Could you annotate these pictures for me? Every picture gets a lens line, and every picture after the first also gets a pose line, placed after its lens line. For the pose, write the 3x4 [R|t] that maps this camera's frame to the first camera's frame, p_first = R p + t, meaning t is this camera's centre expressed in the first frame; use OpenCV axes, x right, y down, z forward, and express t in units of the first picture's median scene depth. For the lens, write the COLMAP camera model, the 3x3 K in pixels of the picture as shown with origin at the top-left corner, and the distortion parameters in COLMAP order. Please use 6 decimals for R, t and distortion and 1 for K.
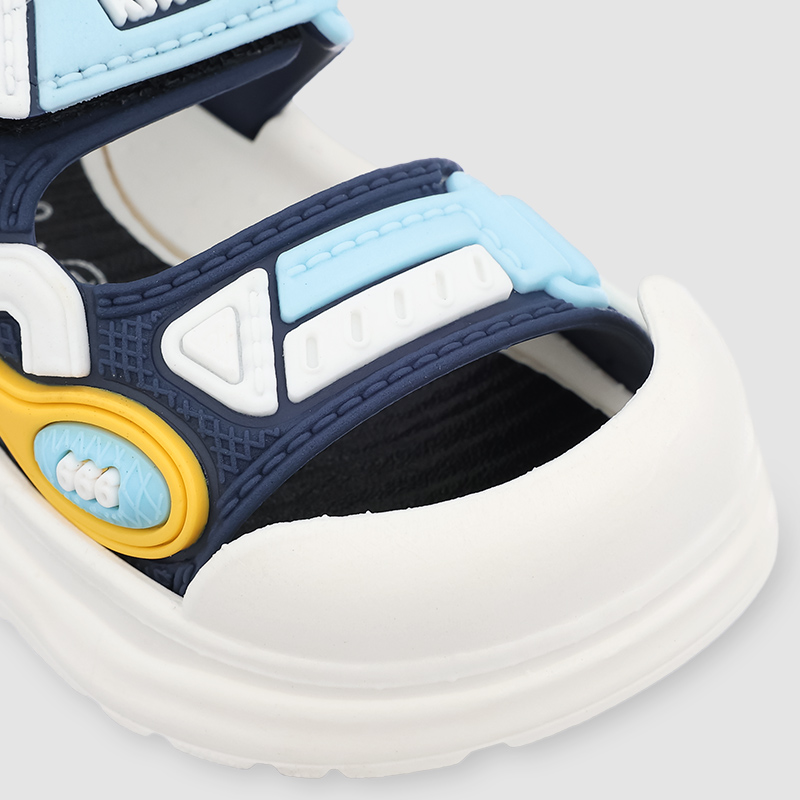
lens RADIAL K [[4870.3, 0, 399.7], [0, 4870.3, 399.2], [0, 0, 1]] dist [-0.117138, 0.000000]
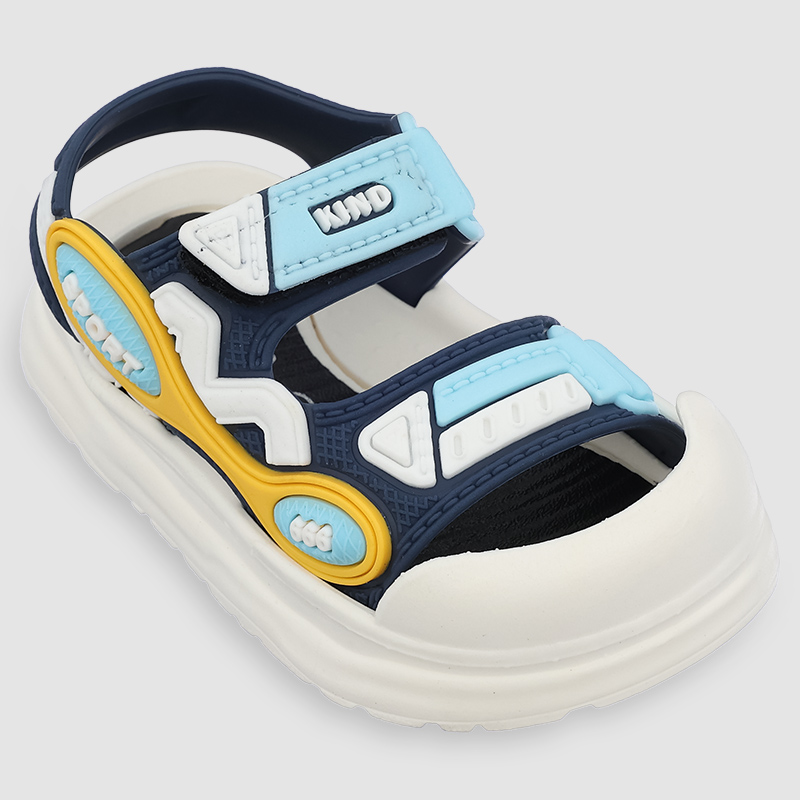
lens RADIAL K [[4870.3, 0, 400.4], [0, 4870.3, 400.6], [0, 0, 1]] dist [-0.117138, 0.000000]
pose [[0.999289, -0.020494, -0.031662, 0.012118], [0.019335, 0.999147, -0.036489, 0.030820], [0.032383, 0.035851, 0.998832, -0.503611]]
